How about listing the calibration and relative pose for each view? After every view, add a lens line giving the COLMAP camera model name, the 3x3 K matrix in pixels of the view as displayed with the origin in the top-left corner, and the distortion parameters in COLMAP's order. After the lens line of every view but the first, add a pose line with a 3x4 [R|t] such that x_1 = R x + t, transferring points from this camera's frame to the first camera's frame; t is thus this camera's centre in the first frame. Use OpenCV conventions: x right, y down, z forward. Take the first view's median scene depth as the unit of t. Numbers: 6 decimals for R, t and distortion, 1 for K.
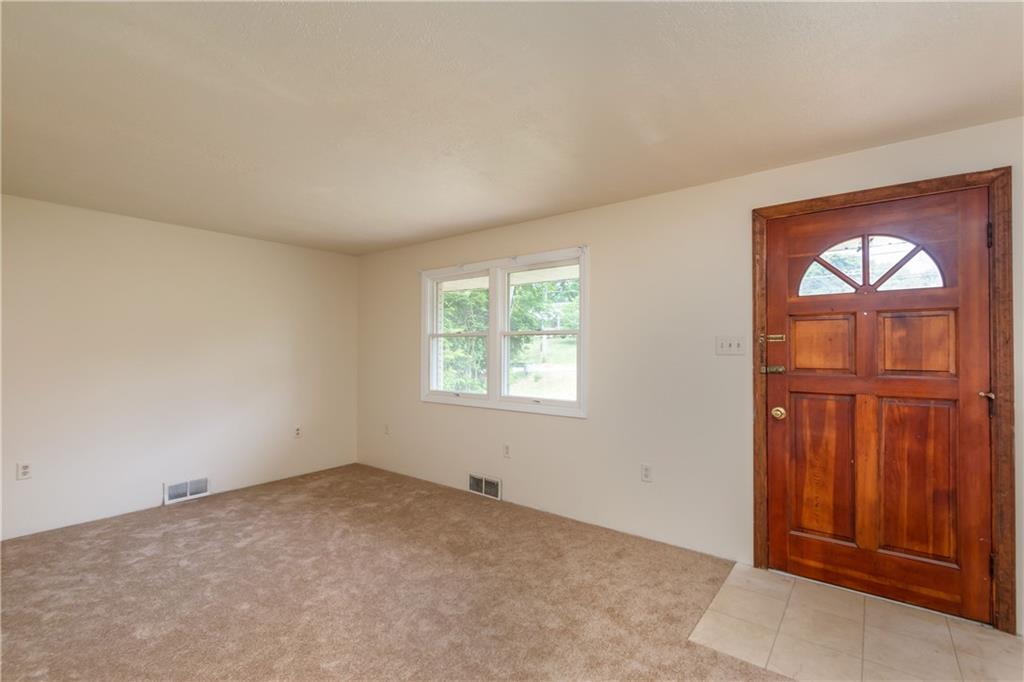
lens RADIAL K [[456.9, 0, 516.0], [0, 456.9, 351.8], [0, 0, 1]] dist [0.004732, -0.001041]
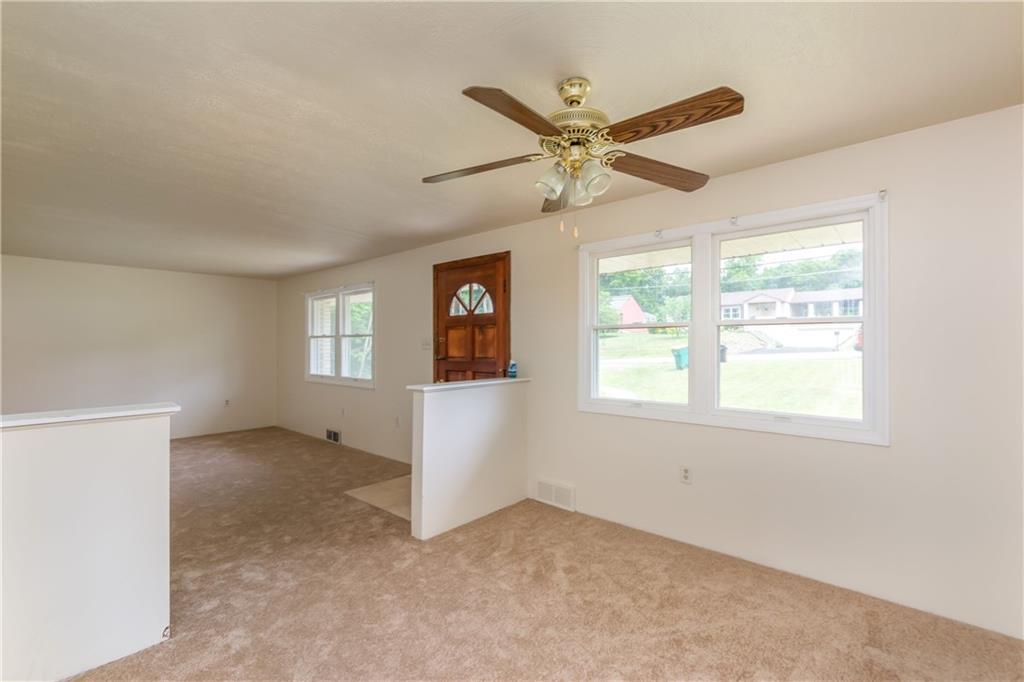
lens RADIAL K [[456.9, 0, 510.1], [0, 456.9, 345.0], [0, 0, 1]] dist [0.004732, -0.001041]
pose [[0.996733, -0.002705, -0.080724, 0.953766], [0.002372, 0.999988, -0.004216, -0.001252], [0.080734, 0.004011, 0.996728, -0.698594]]
